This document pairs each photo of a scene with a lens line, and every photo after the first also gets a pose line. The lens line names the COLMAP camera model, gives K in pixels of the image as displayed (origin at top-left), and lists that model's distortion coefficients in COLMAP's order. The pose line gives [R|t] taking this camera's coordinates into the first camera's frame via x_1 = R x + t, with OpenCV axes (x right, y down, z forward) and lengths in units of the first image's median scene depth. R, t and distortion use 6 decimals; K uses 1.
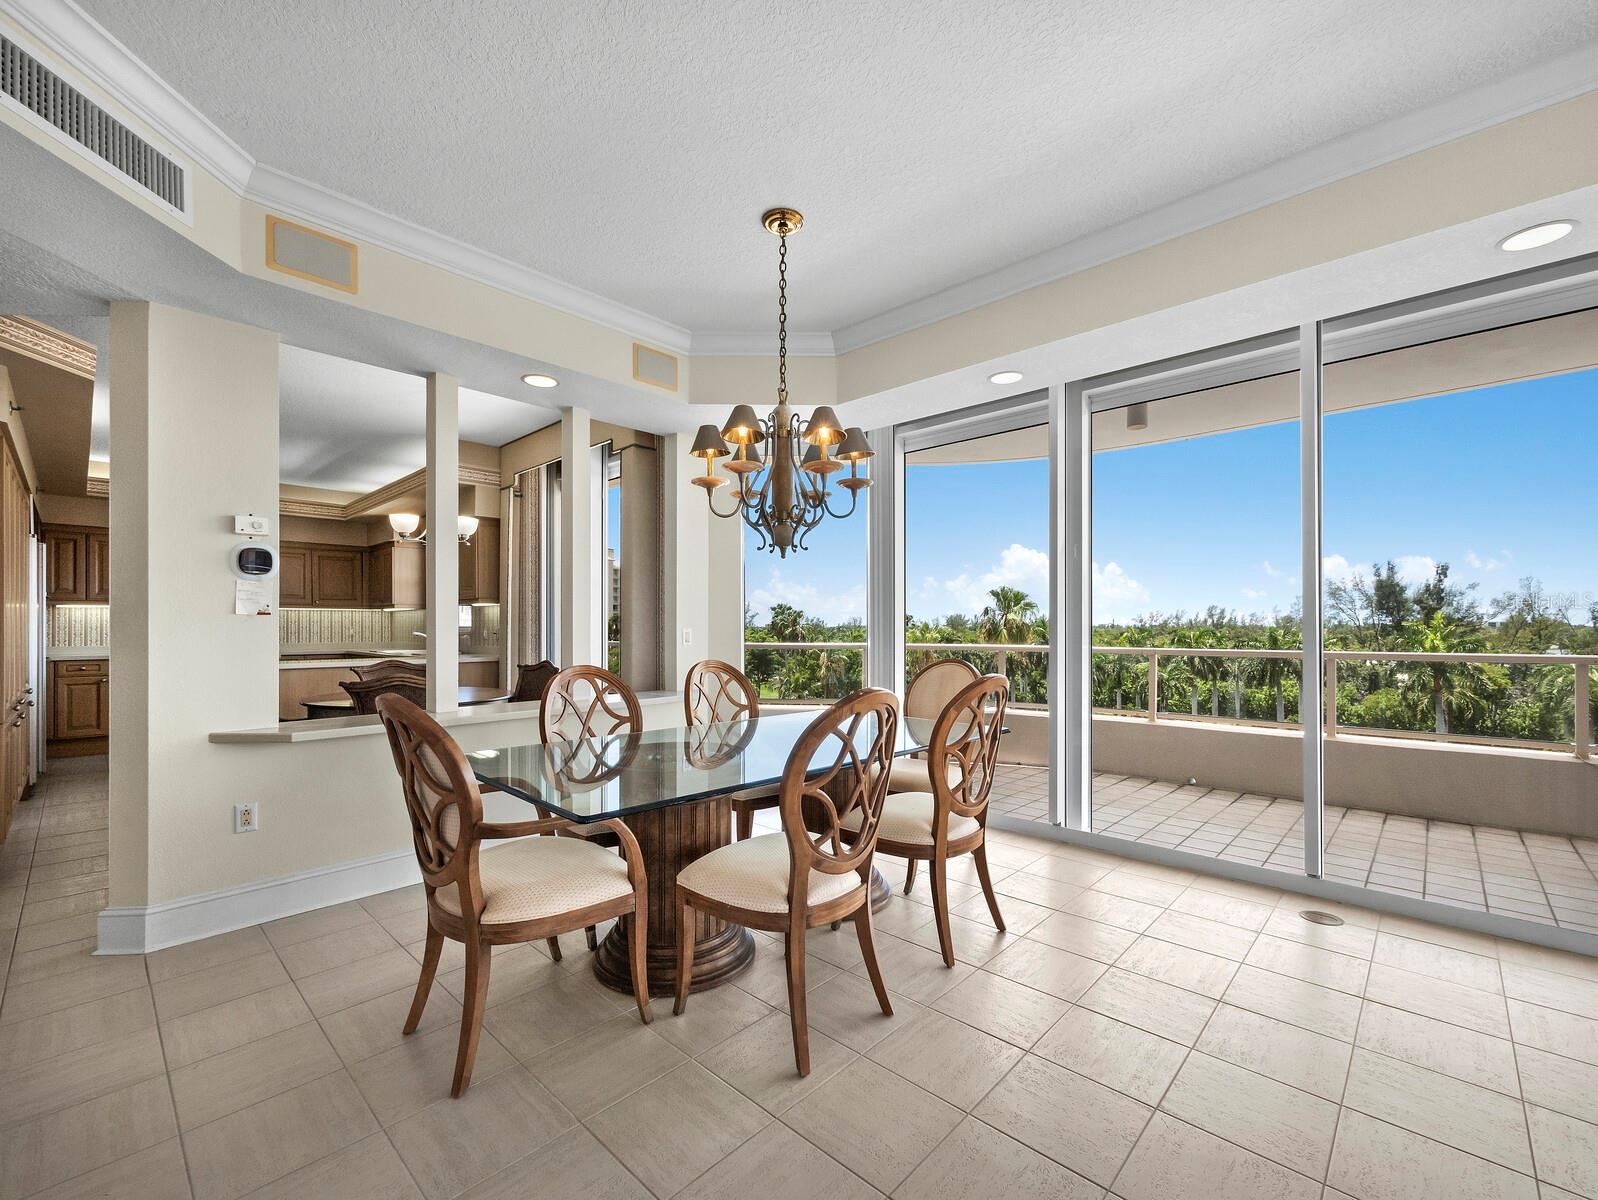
lens RADIAL K [[687.8, 0, 806.0], [0, 687.8, 624.6], [0, 0, 1]] dist [-0.002156, 0.001696]
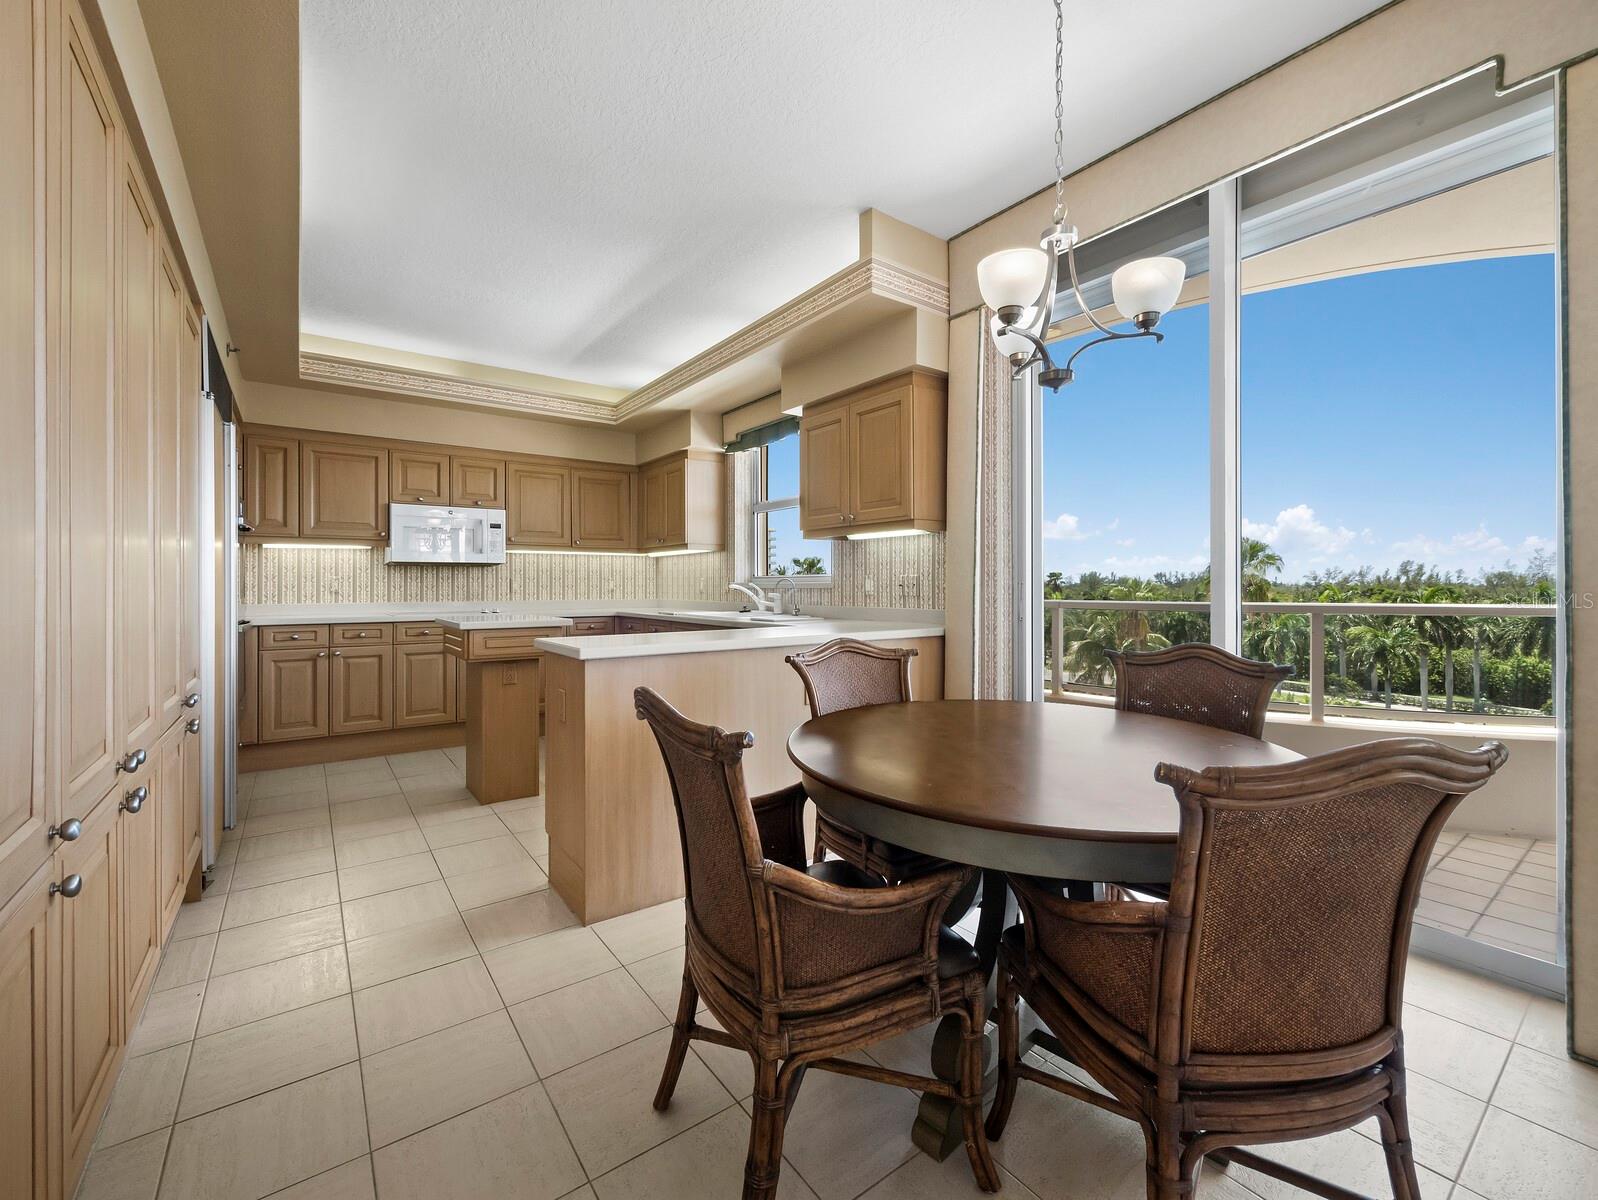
lens RADIAL K [[687.8, 0, 806.8], [0, 687.8, 589.6], [0, 0, 1]] dist [-0.002156, 0.001696]
pose [[0.985256, 0.002778, -0.171067, -0.342587], [-0.000925, 0.999940, 0.010912, 0.007835], [0.171087, -0.010592, 0.985199, 0.327089]]
